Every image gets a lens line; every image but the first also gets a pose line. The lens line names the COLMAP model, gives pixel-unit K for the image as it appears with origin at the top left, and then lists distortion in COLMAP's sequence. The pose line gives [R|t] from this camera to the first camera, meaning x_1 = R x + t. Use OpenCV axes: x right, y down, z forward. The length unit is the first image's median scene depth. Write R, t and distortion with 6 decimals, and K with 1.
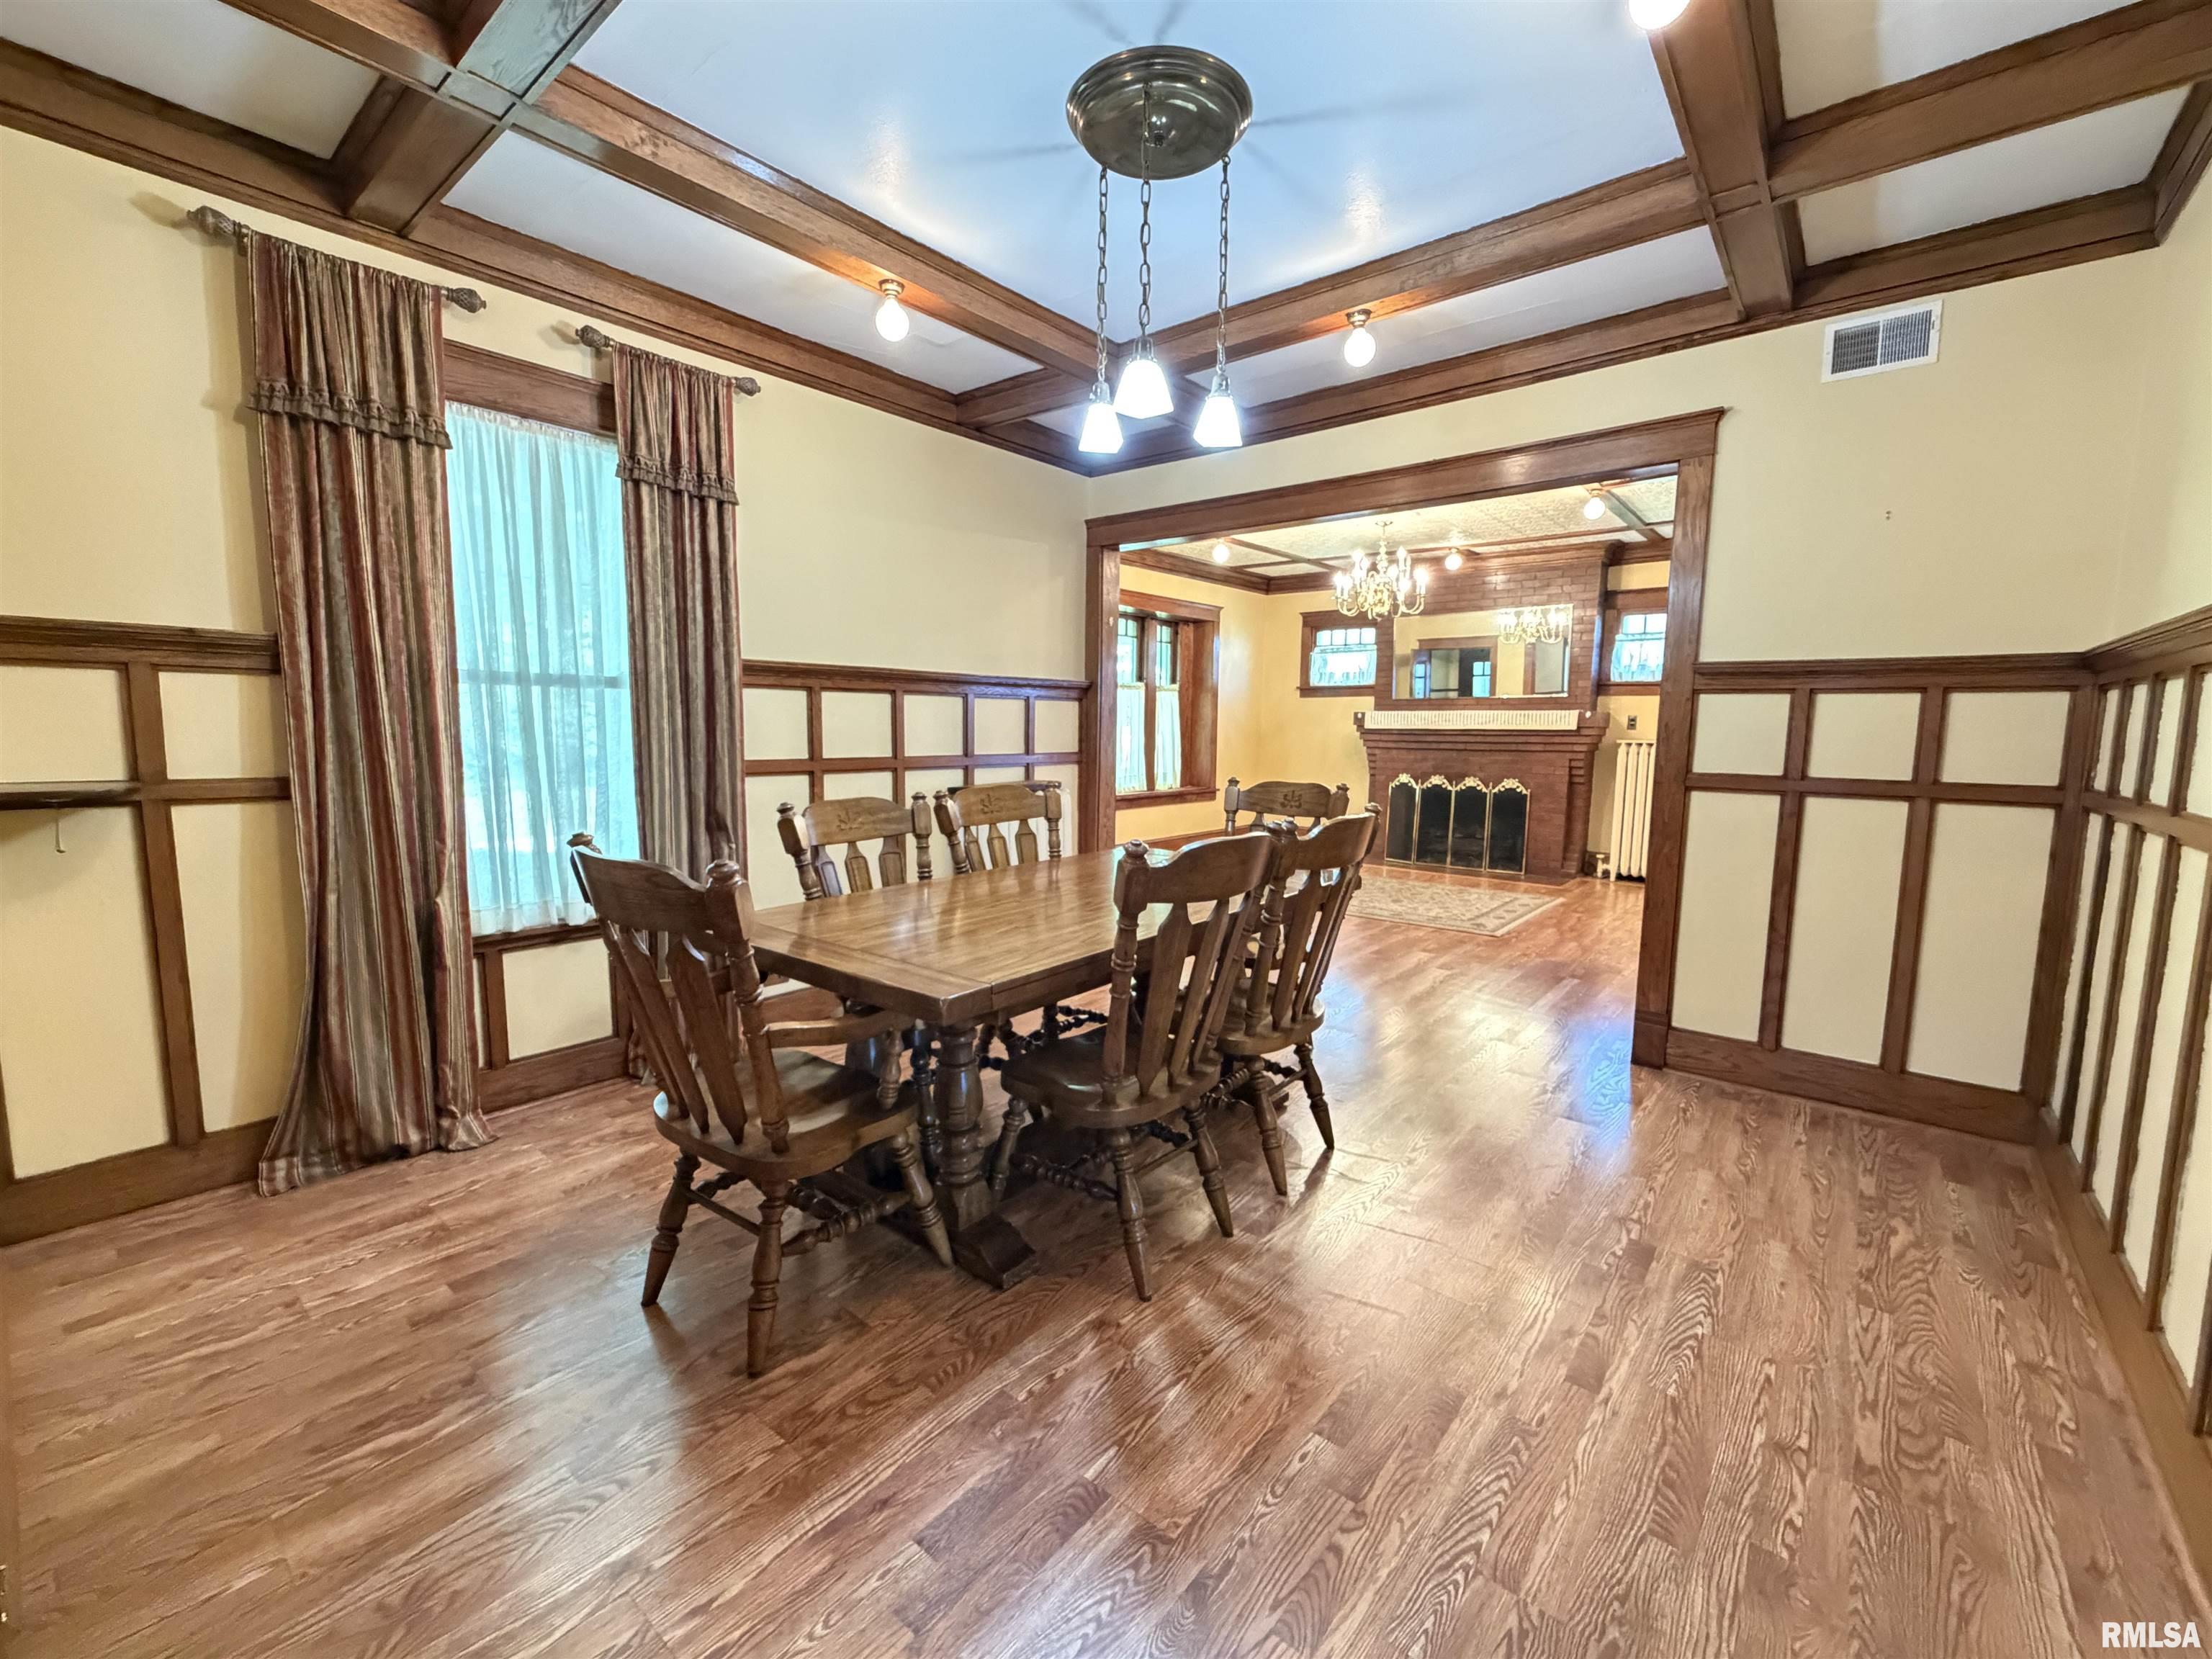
lens RADIAL K [[912.4, 0, 1109.0], [0, 912.4, 830.9], [0, 0, 1]] dist [0.003673, -0.001463]
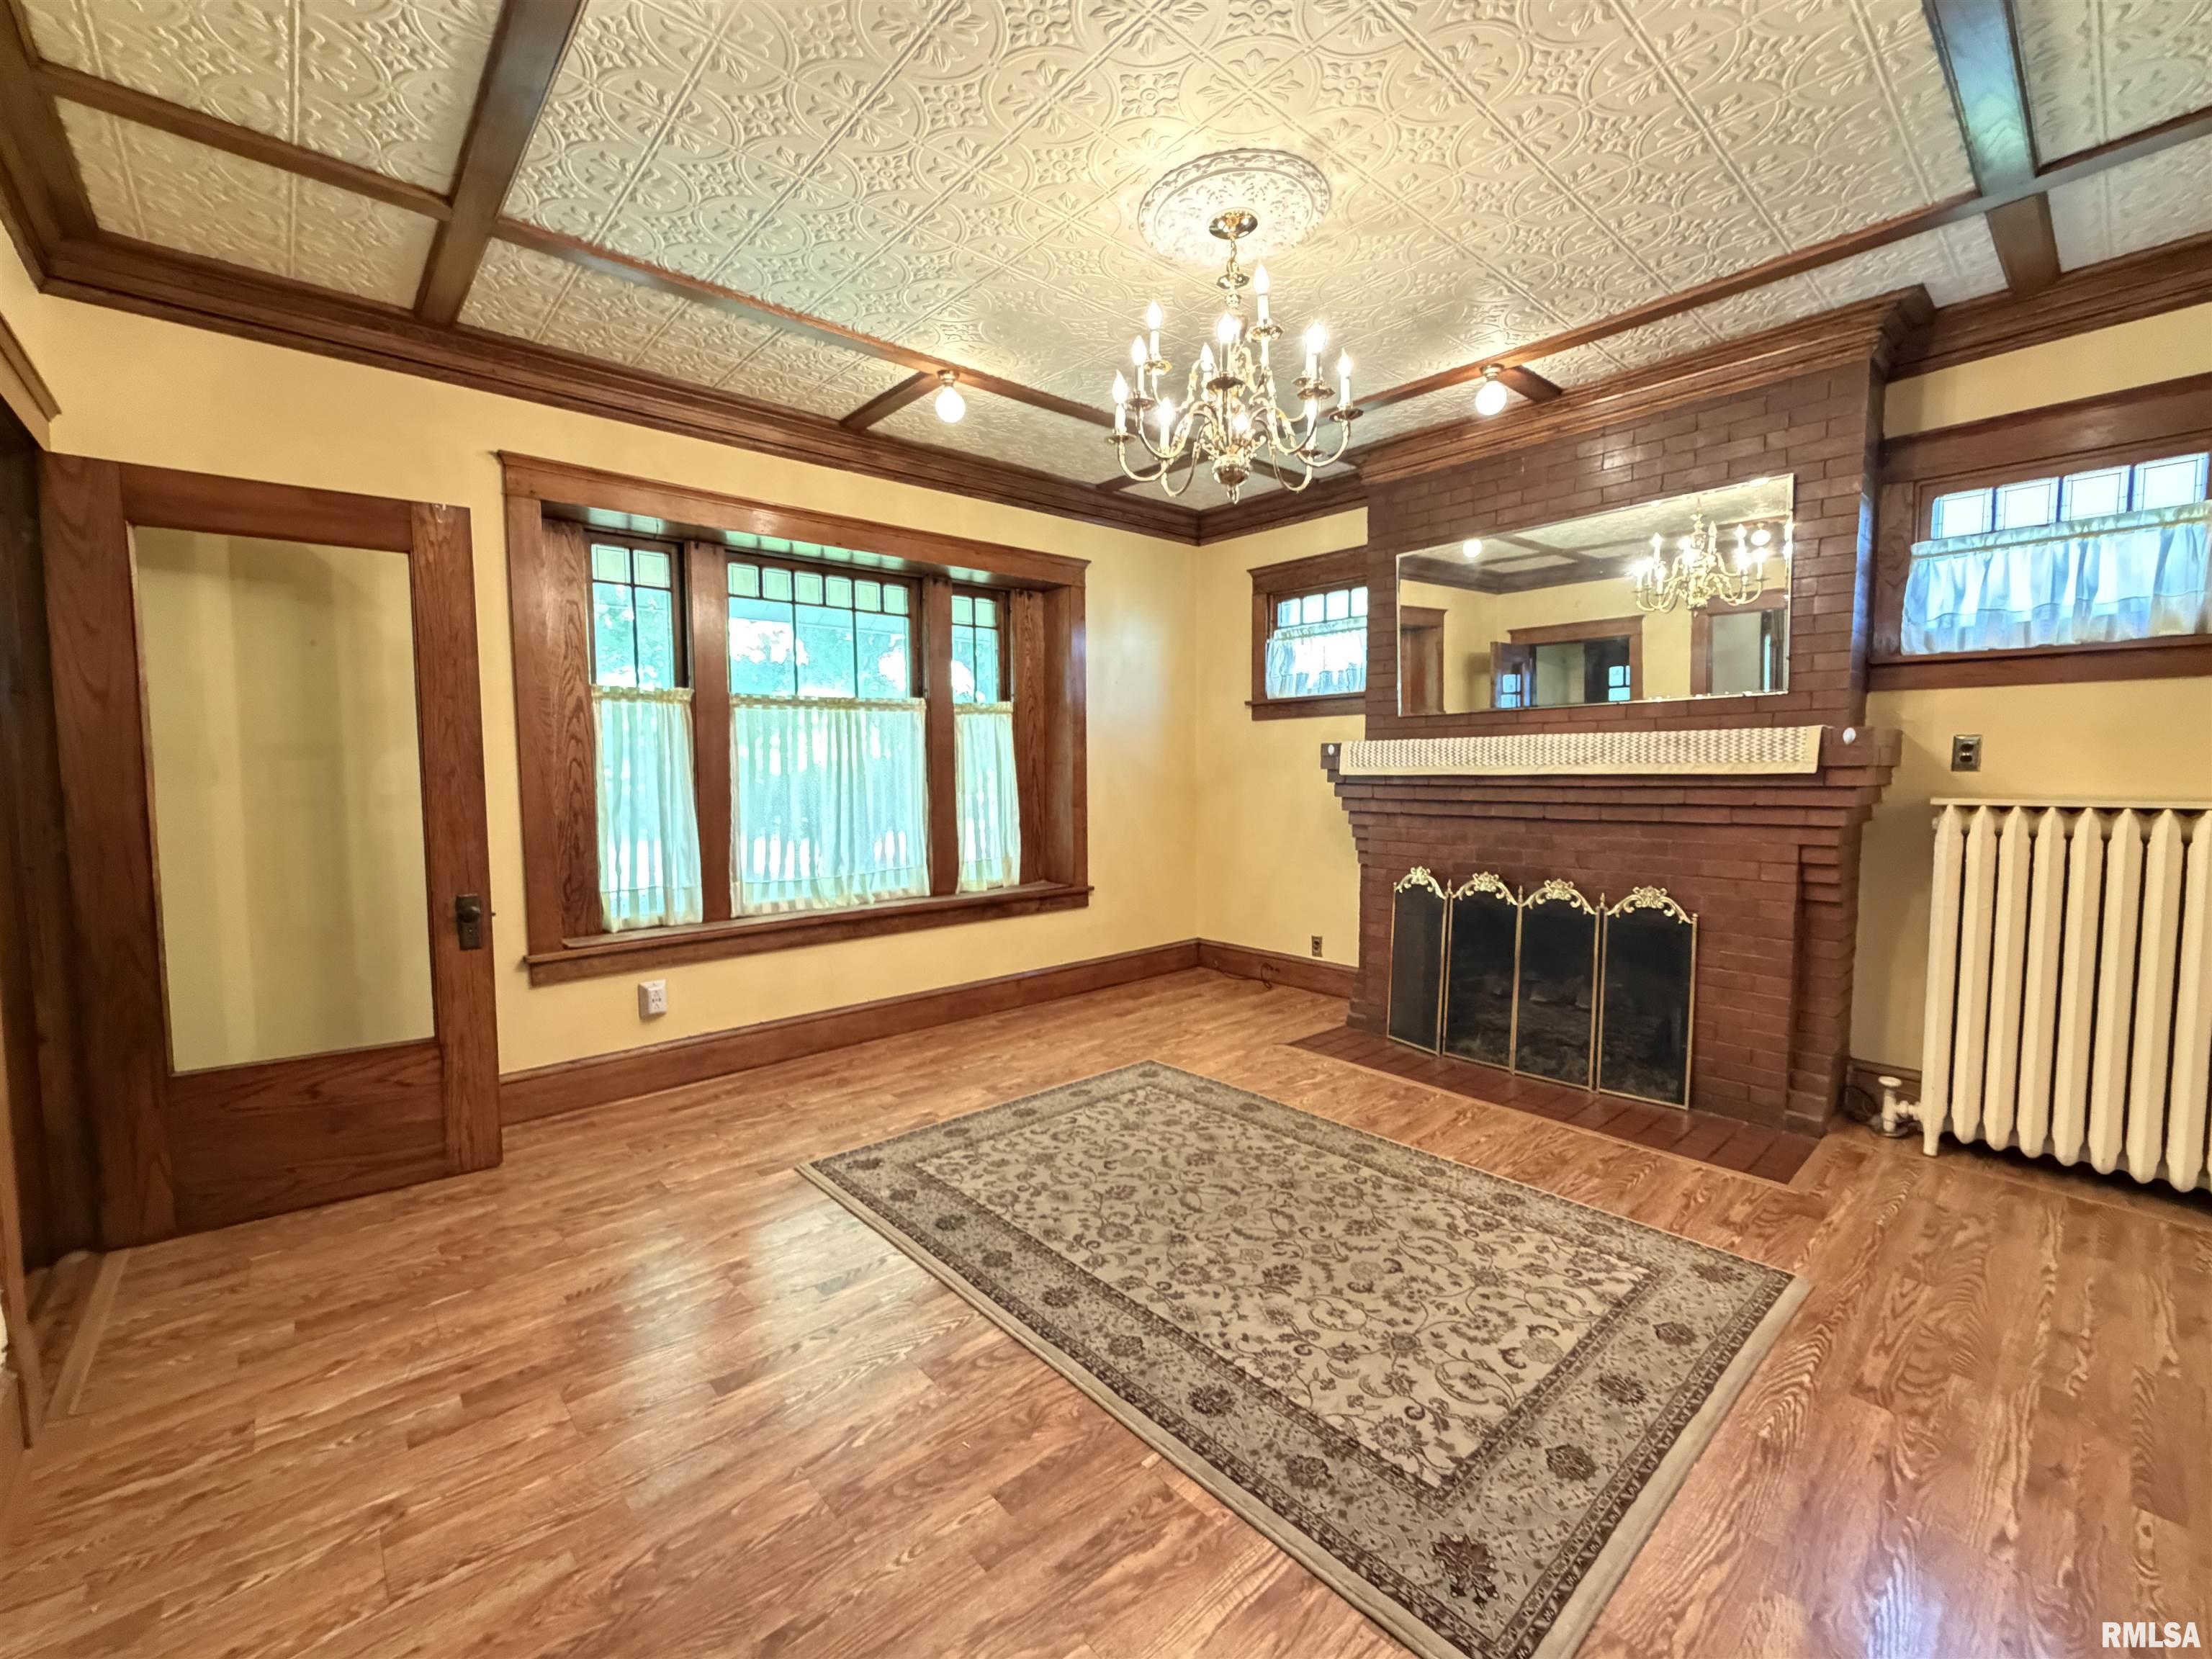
lens RADIAL K [[912.4, 0, 1107.4], [0, 912.4, 831.7], [0, 0, 1]] dist [0.003673, -0.001463]
pose [[0.988189, -0.007317, -0.153062, 0.243288], [0.000552, 0.999023, -0.044189, -0.062355], [0.153236, 0.043583, 0.987228, 0.511559]]
